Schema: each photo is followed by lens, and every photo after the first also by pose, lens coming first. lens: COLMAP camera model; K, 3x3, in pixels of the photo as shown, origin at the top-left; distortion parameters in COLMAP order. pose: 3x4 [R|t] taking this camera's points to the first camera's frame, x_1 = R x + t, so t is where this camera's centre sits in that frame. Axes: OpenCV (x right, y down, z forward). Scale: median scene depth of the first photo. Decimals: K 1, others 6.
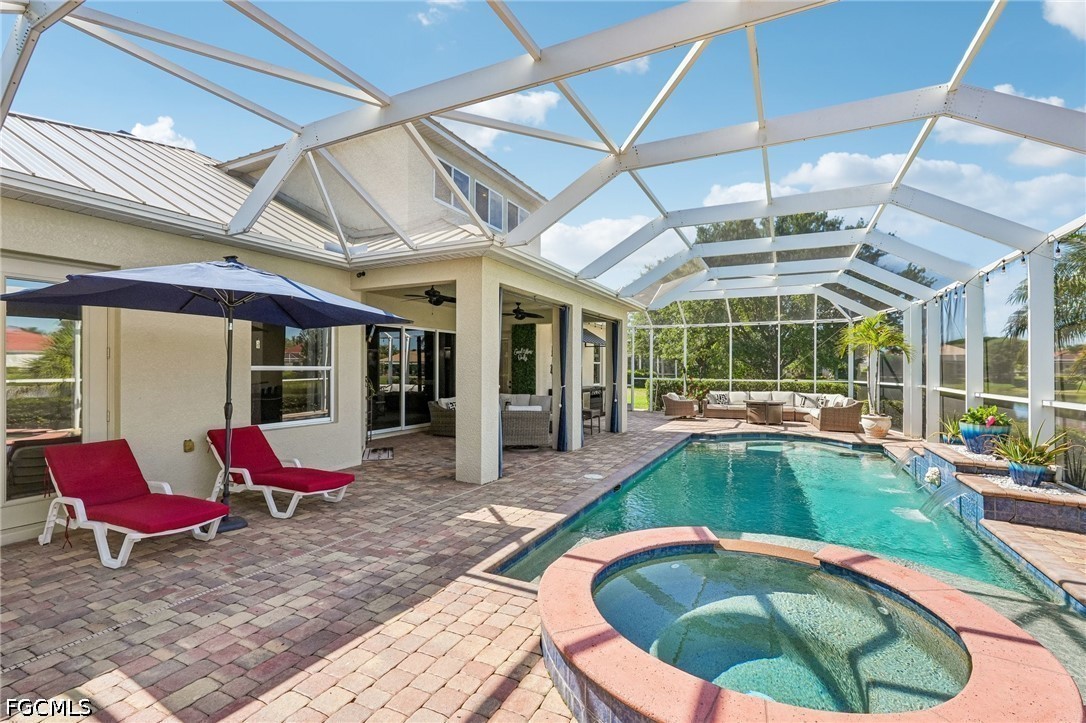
lens RADIAL K [[486.9, 0, 541.4], [0, 486.9, 365.9], [0, 0, 1]] dist [-0.011944, 0.006555]
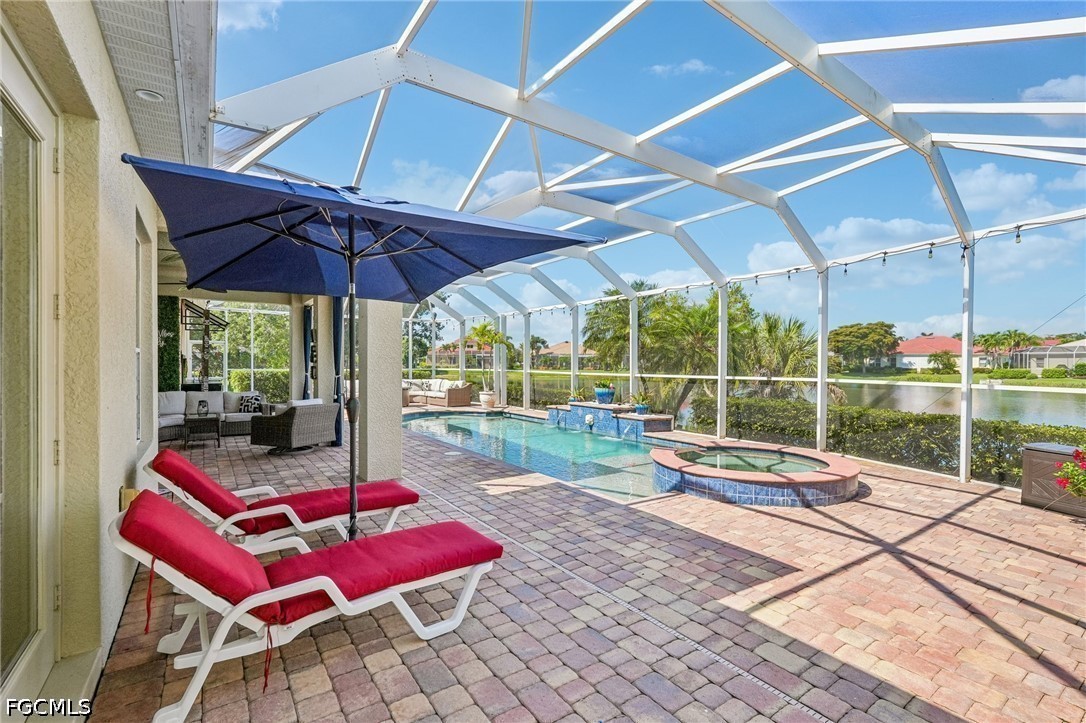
lens RADIAL K [[486.9, 0, 547.8], [0, 486.9, 367.4], [0, 0, 1]] dist [-0.011944, 0.006555]
pose [[0.475177, -0.011883, 0.879810, -1.328121], [-0.006596, 0.999833, 0.017067, 0.019909], [-0.879865, -0.013913, 0.475019, 0.504178]]
